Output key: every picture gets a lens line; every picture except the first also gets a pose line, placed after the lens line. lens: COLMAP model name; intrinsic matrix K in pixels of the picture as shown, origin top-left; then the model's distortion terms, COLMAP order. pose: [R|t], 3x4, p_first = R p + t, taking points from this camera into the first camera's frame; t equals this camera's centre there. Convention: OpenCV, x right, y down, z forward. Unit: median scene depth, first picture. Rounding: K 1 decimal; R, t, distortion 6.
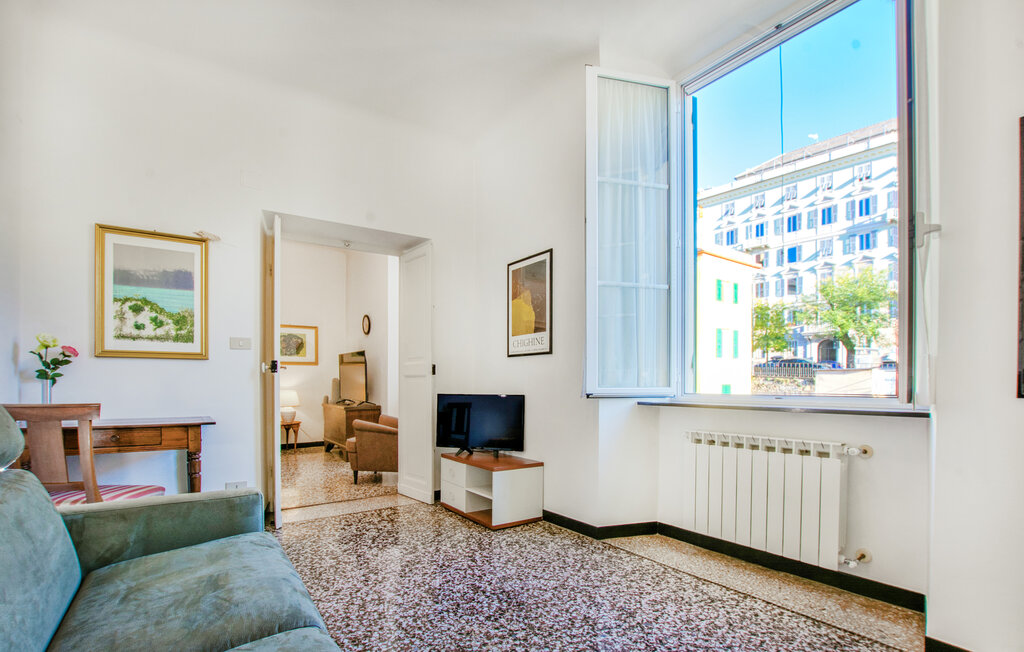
lens RADIAL K [[475.5, 0, 480.7], [0, 475.5, 386.2], [0, 0, 1]] dist [-0.044650, -0.000265]
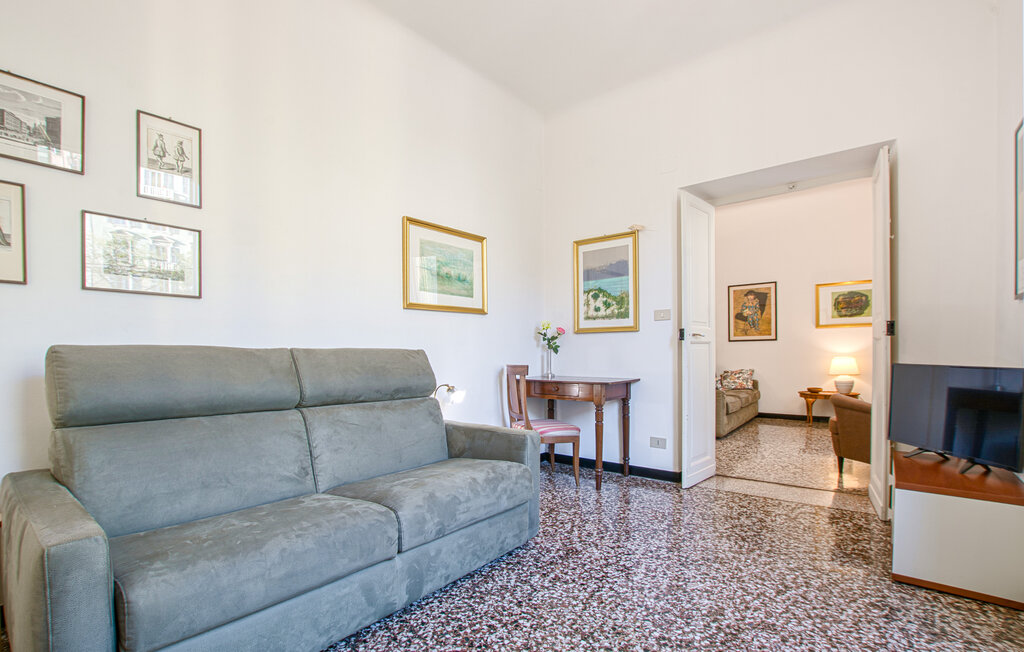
lens RADIAL K [[459.5, 0, 511.0], [0, 459.5, 356.1], [0, 0, 1]] dist [-0.000990, -0.000046]
pose [[0.320484, 0.001229, -0.947253, 0.447702], [0.006332, 0.999974, 0.003439, 0.001222], [0.947233, -0.007100, 0.320467, 0.331101]]
